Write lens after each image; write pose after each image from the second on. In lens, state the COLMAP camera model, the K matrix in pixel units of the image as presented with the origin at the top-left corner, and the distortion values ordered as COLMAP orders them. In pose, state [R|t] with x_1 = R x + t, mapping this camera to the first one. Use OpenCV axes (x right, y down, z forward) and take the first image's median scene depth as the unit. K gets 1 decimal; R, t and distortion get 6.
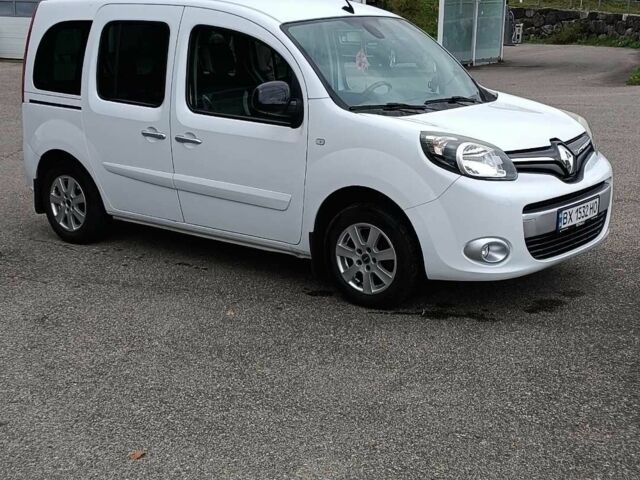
lens RADIAL K [[993.9, 0, 320.0], [0, 993.9, 240.0], [0, 0, 1]] dist [0.103457, 0.010160]
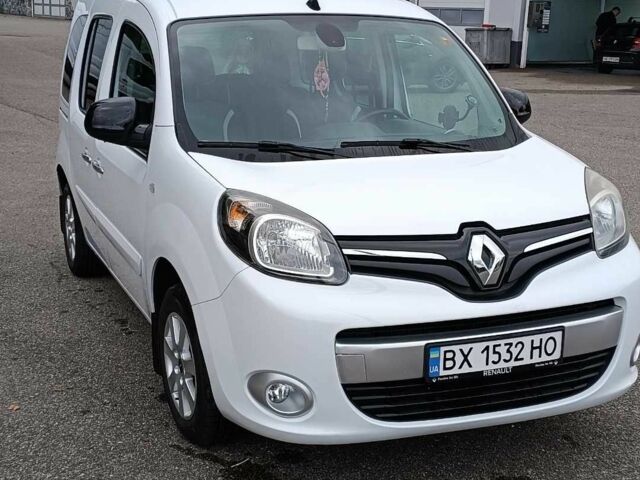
lens RADIAL K [[993.9, 0, 320.0], [0, 993.9, 240.0], [0, 0, 1]] dist [0.103457, 0.010160]
pose [[0.876949, 0.122812, -0.464626, 0.434924], [-0.126243, 0.991712, 0.023857, -0.094334], [0.463705, 0.037734, 0.885186, 0.436815]]
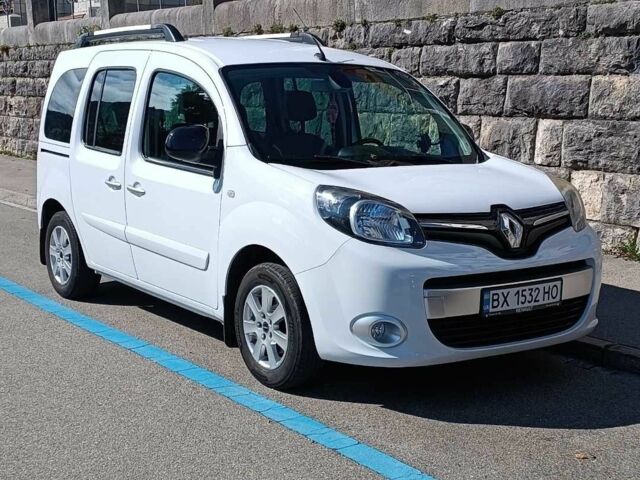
lens RADIAL K [[993.9, 0, 320.0], [0, 993.9, 240.0], [0, 0, 1]] dist [0.103457, 0.010160]
pose [[0.963099, 0.060360, -0.262290, 0.312830], [-0.083317, 0.993521, -0.077295, 0.004118], [0.255925, 0.096296, 0.961888, 0.170643]]
